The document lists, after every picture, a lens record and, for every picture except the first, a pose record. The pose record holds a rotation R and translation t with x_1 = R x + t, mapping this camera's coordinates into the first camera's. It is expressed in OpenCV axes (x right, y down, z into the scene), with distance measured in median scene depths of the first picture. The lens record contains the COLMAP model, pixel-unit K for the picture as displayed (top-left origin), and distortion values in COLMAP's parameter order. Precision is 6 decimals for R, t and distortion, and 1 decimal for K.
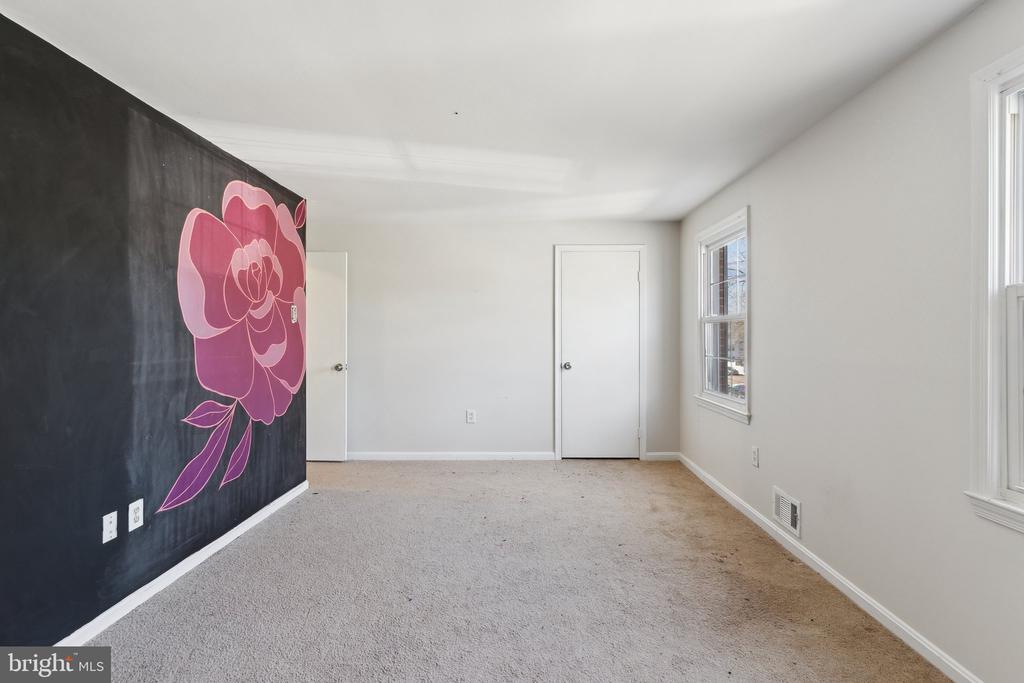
lens RADIAL K [[494.6, 0, 516.3], [0, 494.6, 334.7], [0, 0, 1]] dist [0.003106, 0.000407]
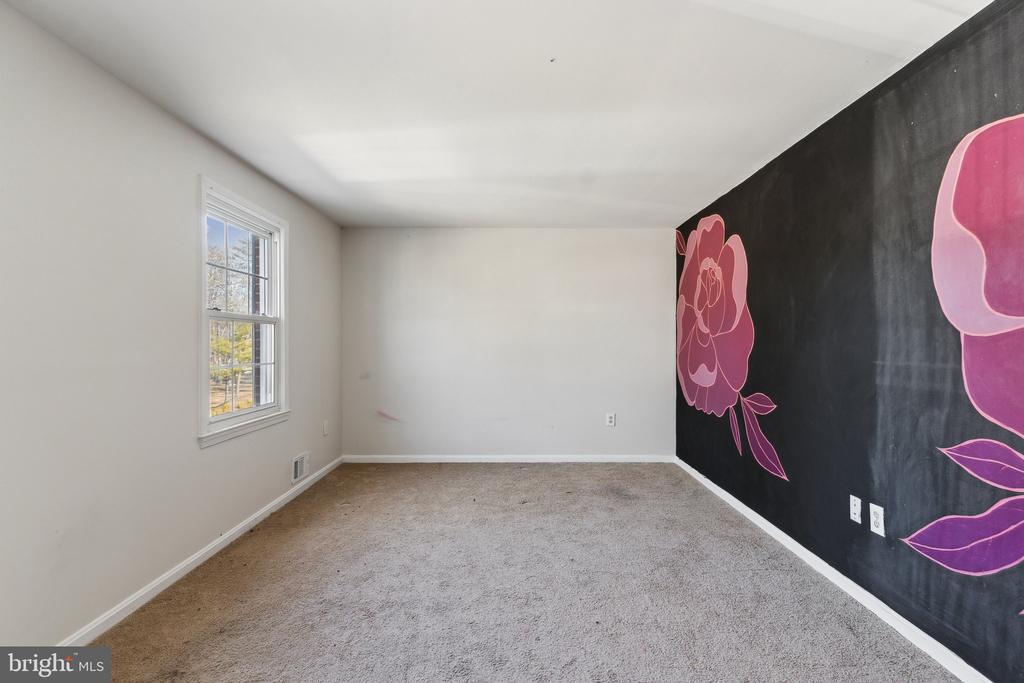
lens RADIAL K [[494.6, 0, 516.3], [0, 494.6, 334.7], [0, 0, 1]] dist [0.003106, 0.000407]
pose [[-0.999874, 0.003056, -0.015604, -0.038293], [0.003367, 0.999796, -0.019907, 0.015284], [0.015540, -0.019957, -0.999680, 1.433344]]
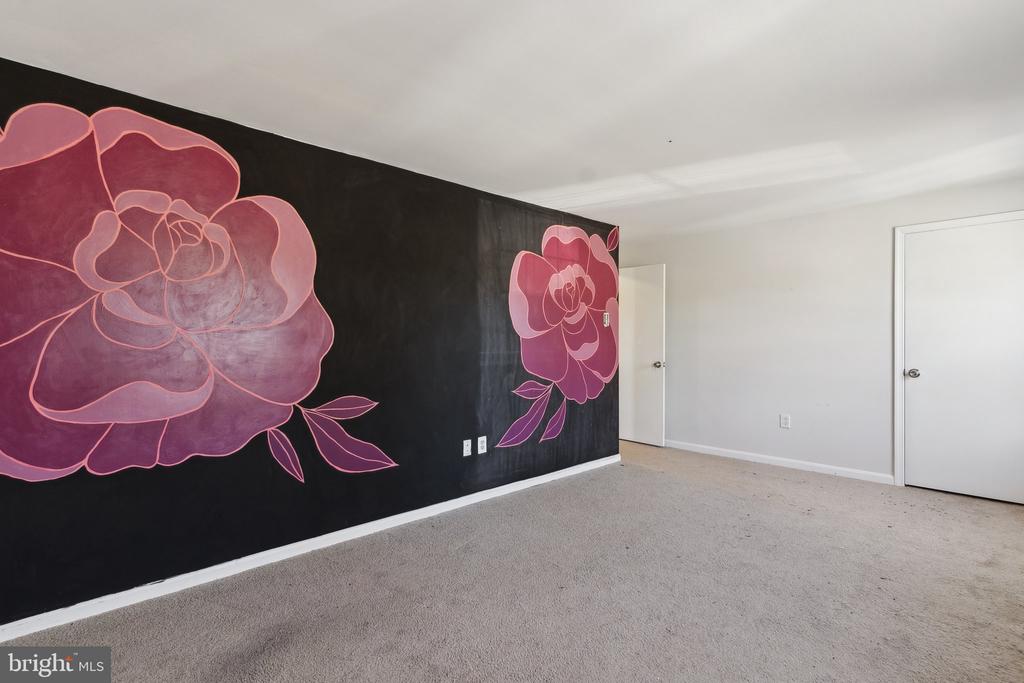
lens RADIAL K [[487.2, 0, 522.4], [0, 487.2, 341.7], [0, 0, 1]] dist [-0.000199, -0.000212]
pose [[0.704239, 0.002000, -0.709960, 0.348505], [0.002710, 0.999981, 0.005505, 0.008608], [0.709958, -0.005801, 0.704220, -0.032031]]
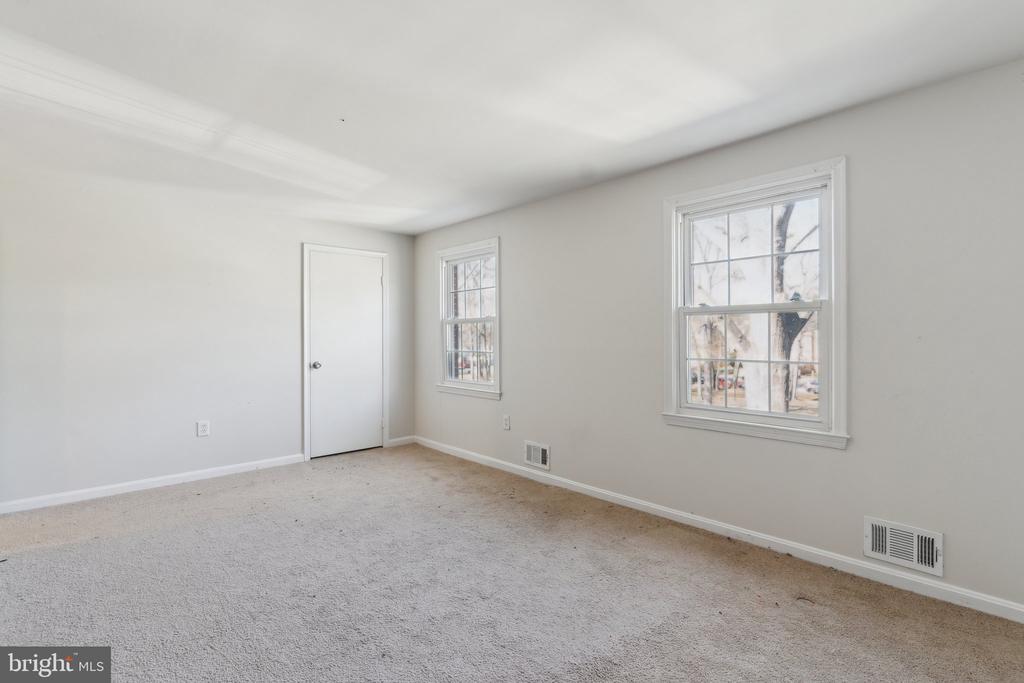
lens RADIAL K [[494.6, 0, 516.3], [0, 494.6, 334.7], [0, 0, 1]] dist [0.003106, 0.000407]
pose [[0.733452, -0.003655, 0.679731, -0.445442], [0.004261, 0.999991, 0.000779, 0.004332], [-0.679728, 0.002325, 0.733461, -0.013591]]
